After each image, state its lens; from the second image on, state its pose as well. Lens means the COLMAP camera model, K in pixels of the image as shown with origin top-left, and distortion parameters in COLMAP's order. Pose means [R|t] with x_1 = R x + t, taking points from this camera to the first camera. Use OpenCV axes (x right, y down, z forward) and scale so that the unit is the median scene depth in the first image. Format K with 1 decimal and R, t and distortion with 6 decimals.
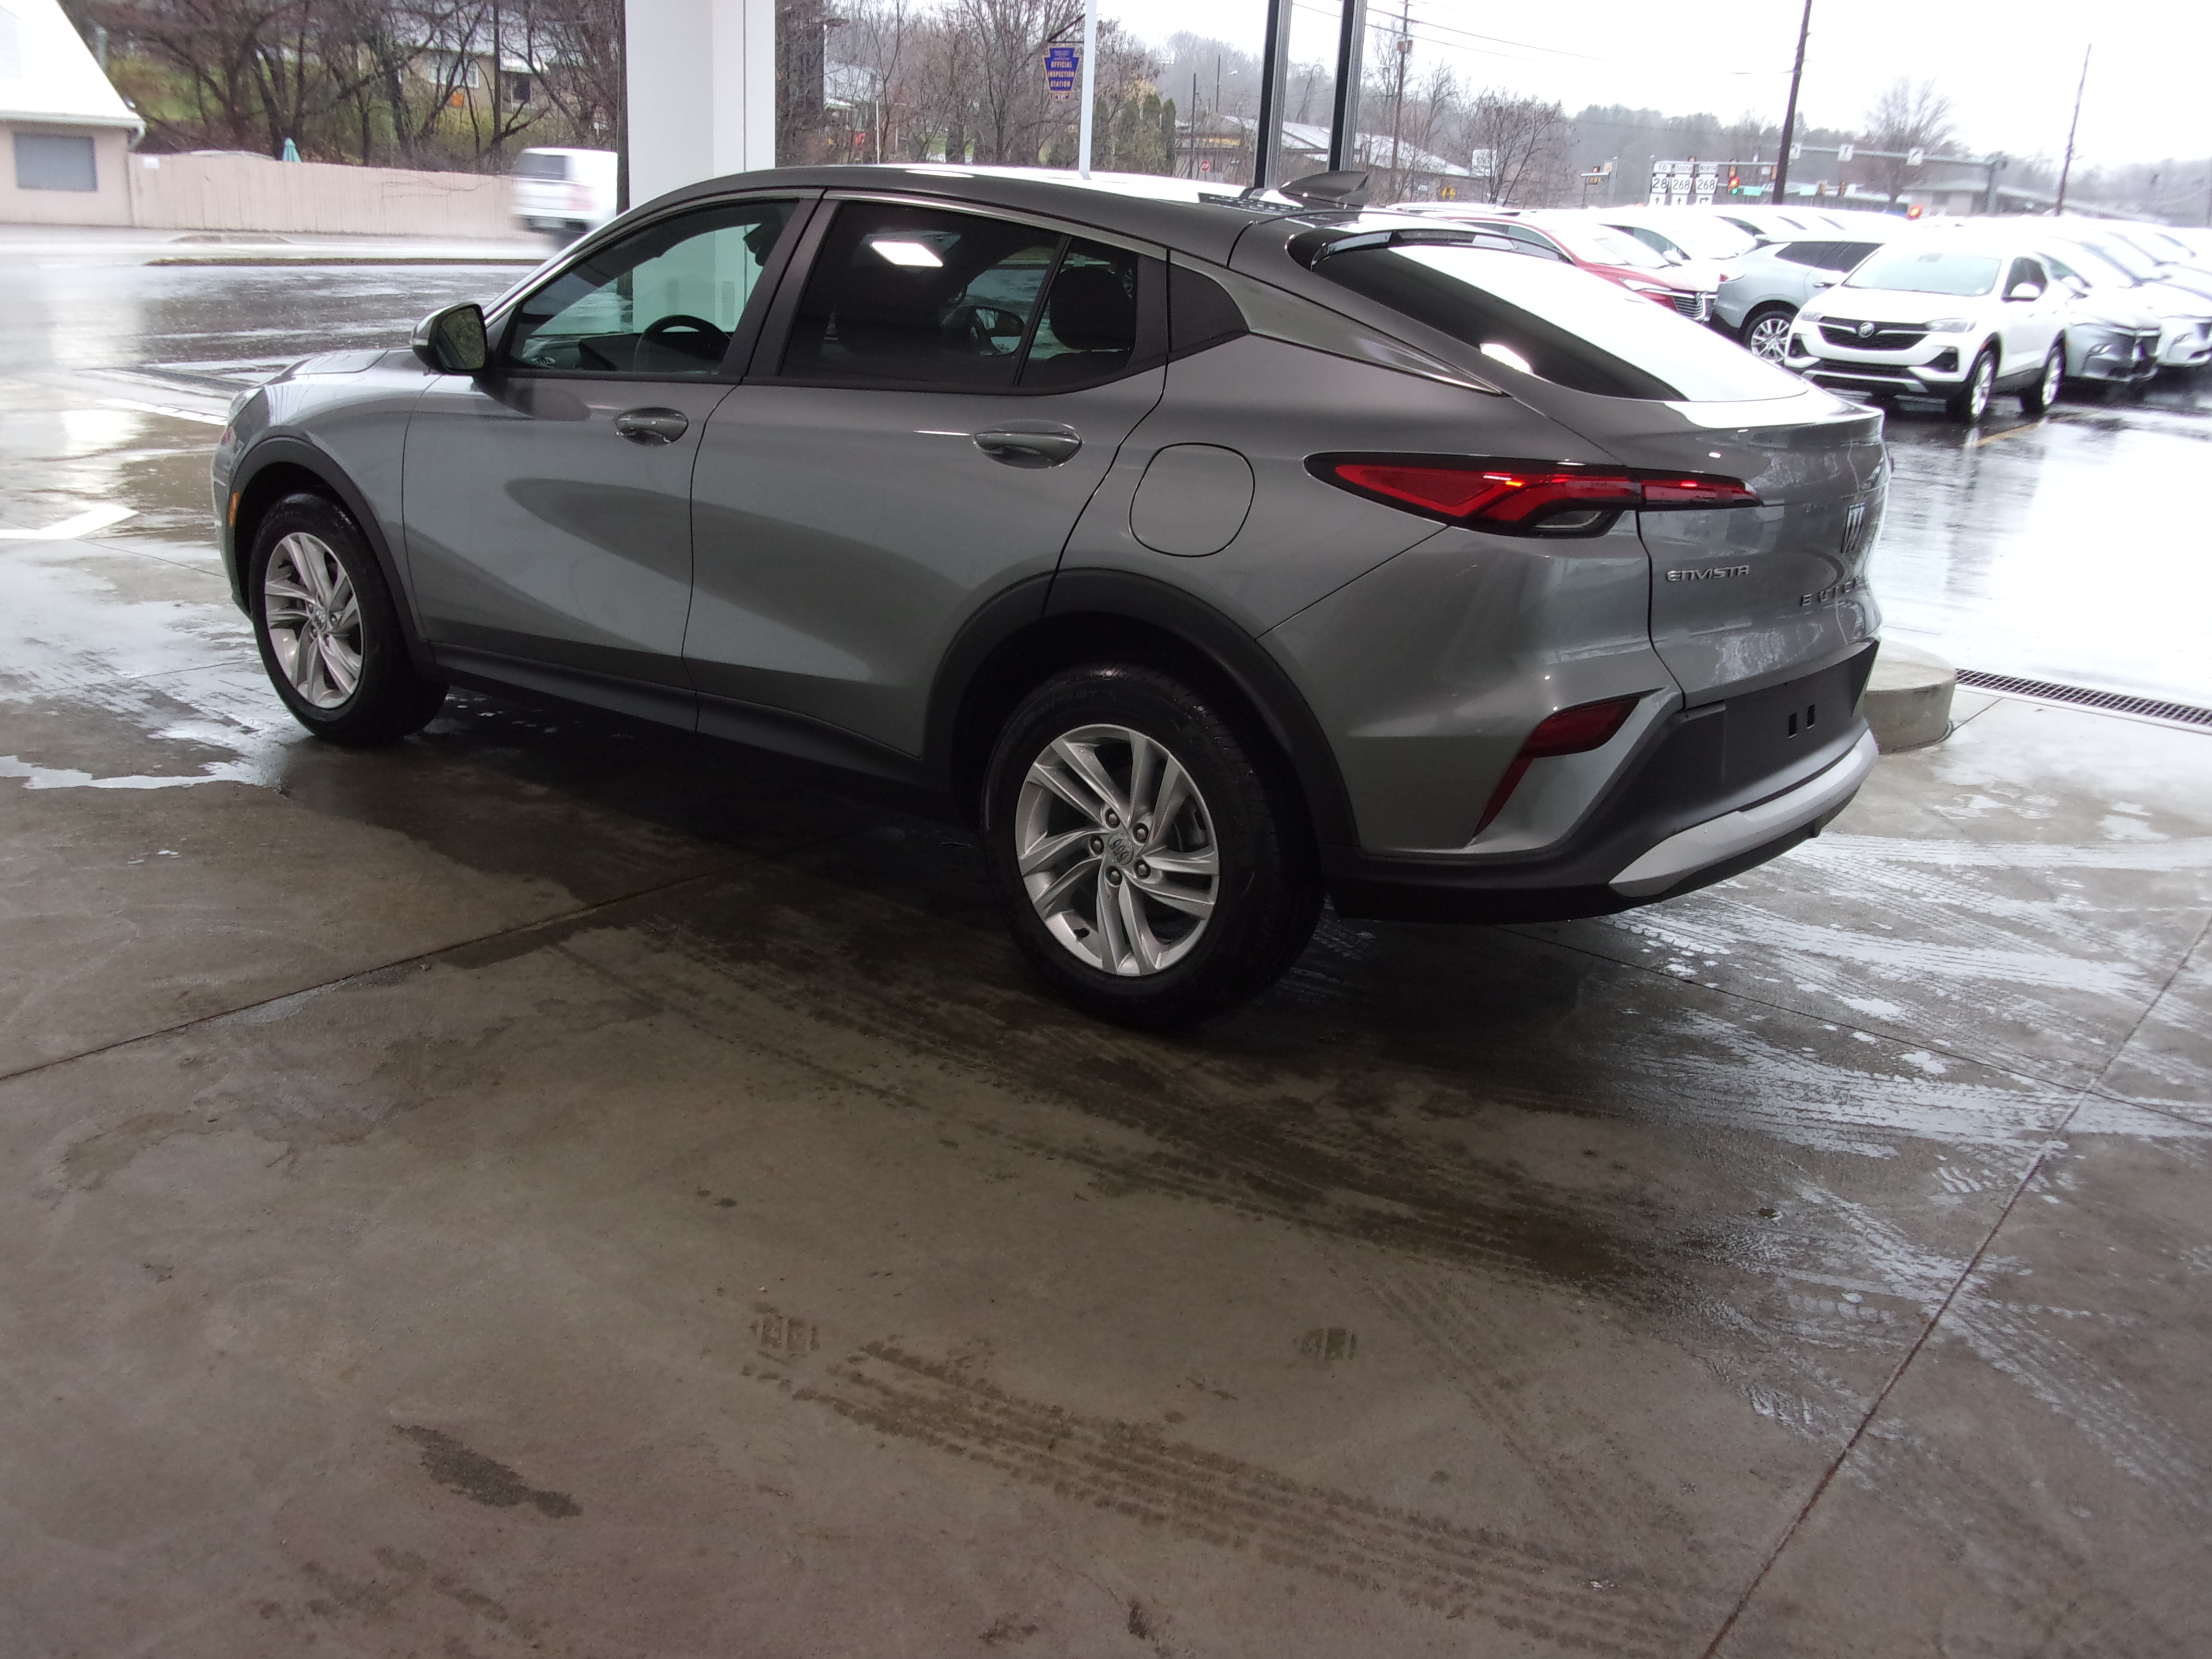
lens RADIAL K [[1844.3, 0, 1106.0], [0, 1844.3, 829.5], [0, 0, 1]] dist [0.045160, -0.091315]
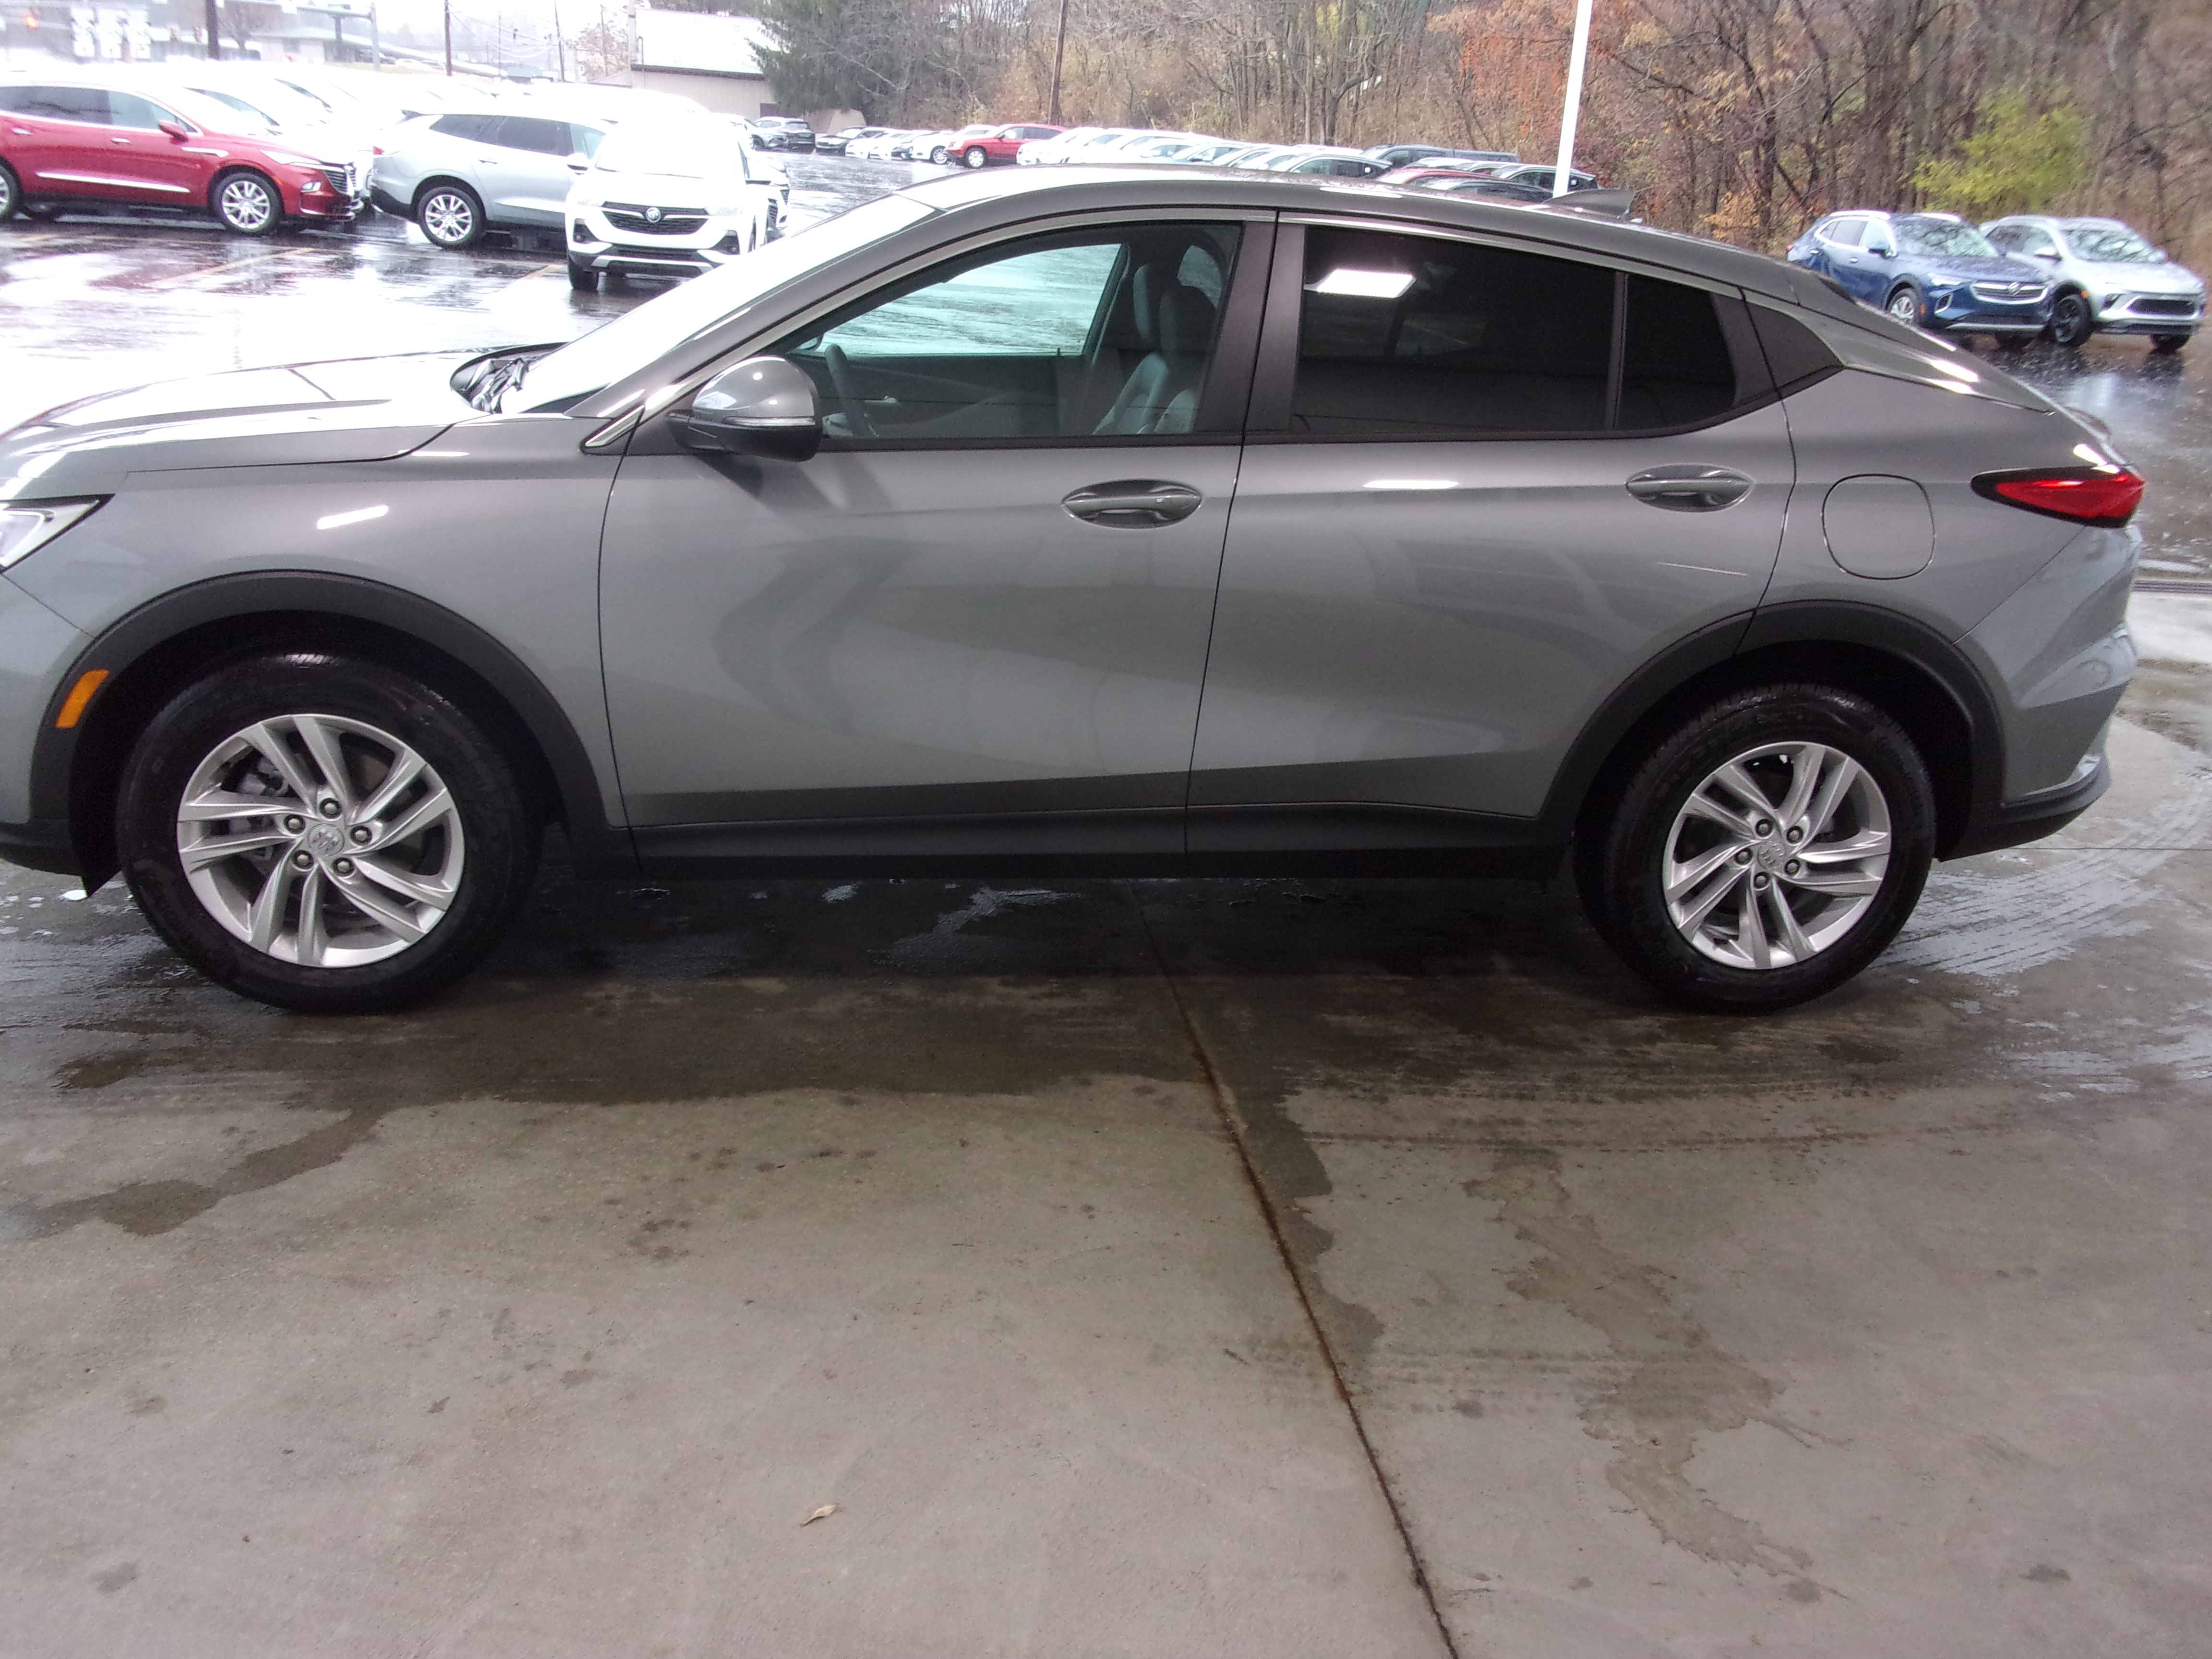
lens RADIAL K [[1827.0, 0, 1106.0], [0, 1827.0, 829.5], [0, 0, 1]] dist [-0.004612, -0.002031]
pose [[0.696112, -0.242794, 0.675632, -0.672346], [0.188653, 0.969869, 0.154159, -0.165149], [-0.692703, 0.020148, 0.720941, 0.345283]]
